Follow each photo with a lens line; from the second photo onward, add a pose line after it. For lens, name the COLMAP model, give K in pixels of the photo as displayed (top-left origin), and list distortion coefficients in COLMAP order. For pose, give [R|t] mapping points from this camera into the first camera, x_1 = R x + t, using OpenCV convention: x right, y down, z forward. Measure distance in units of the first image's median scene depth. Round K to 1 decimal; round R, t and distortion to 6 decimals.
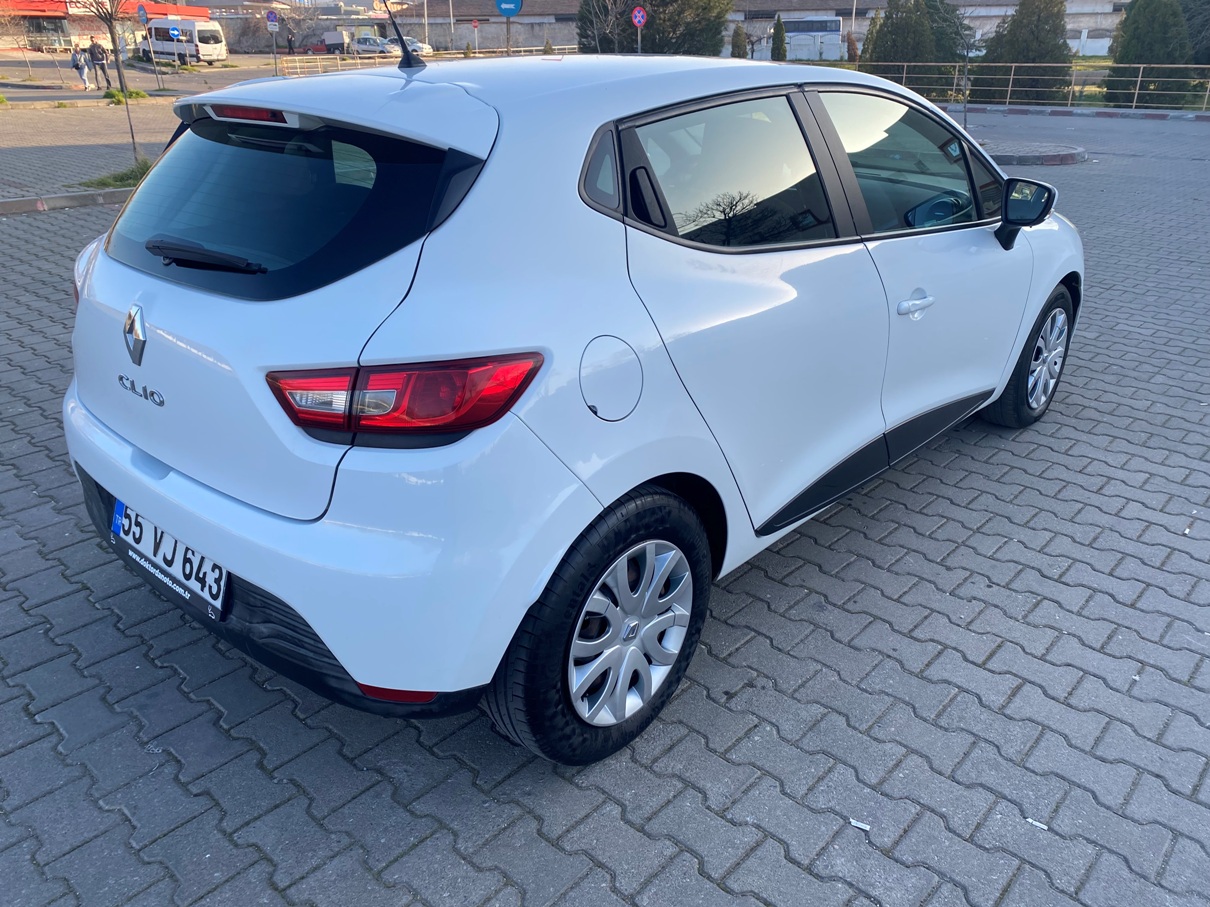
lens RADIAL K [[924.0, 0, 613.0], [0, 924.0, 429.7], [0, 0, 1]] dist [0.021768, -0.009193]
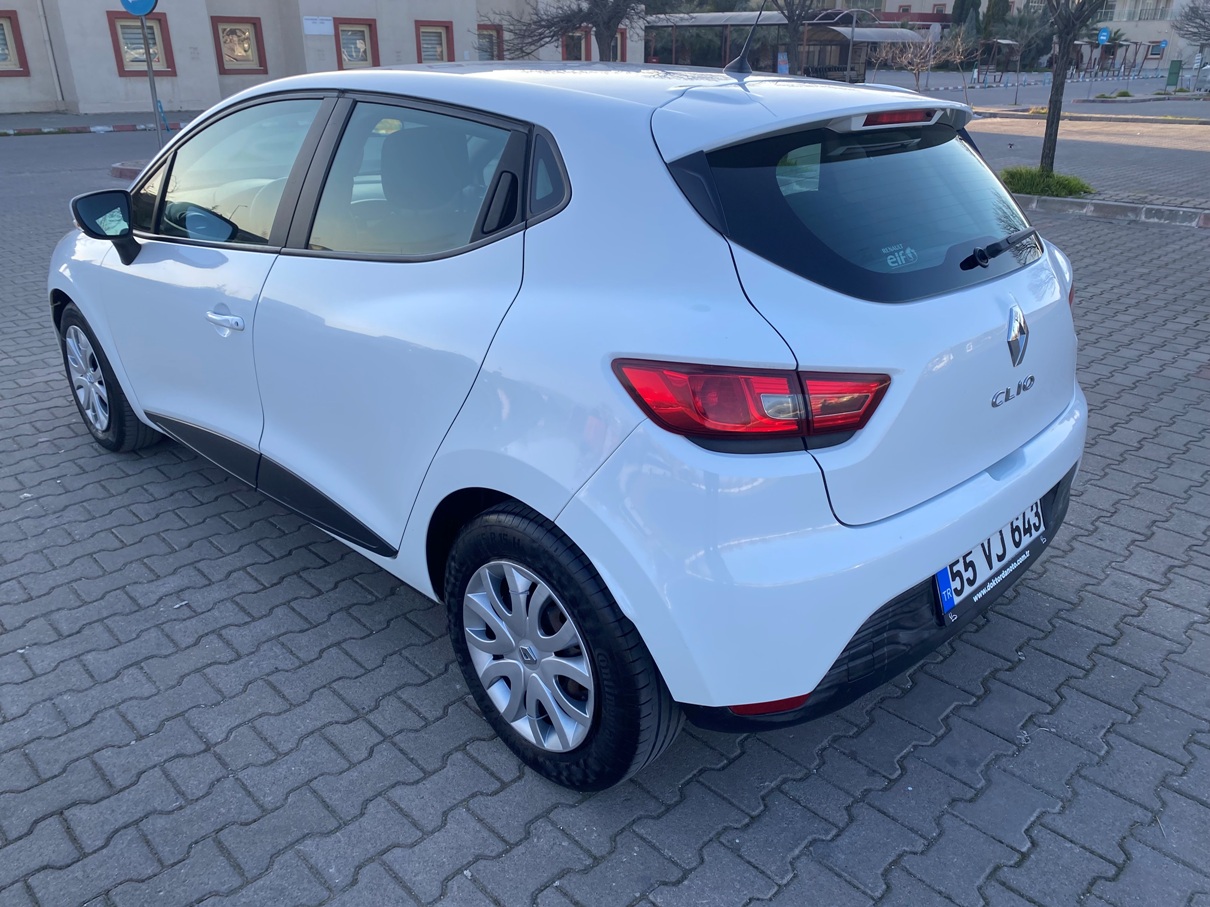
lens RADIAL K [[924.0, 0, 613.0], [0, 924.0, 429.7], [0, 0, 1]] dist [0.021768, -0.009193]
pose [[0.055419, -0.359414, 0.931531, -1.131463], [0.373342, 0.872749, 0.314523, -0.368287], [-0.926037, 0.330349, 0.182551, 0.943255]]
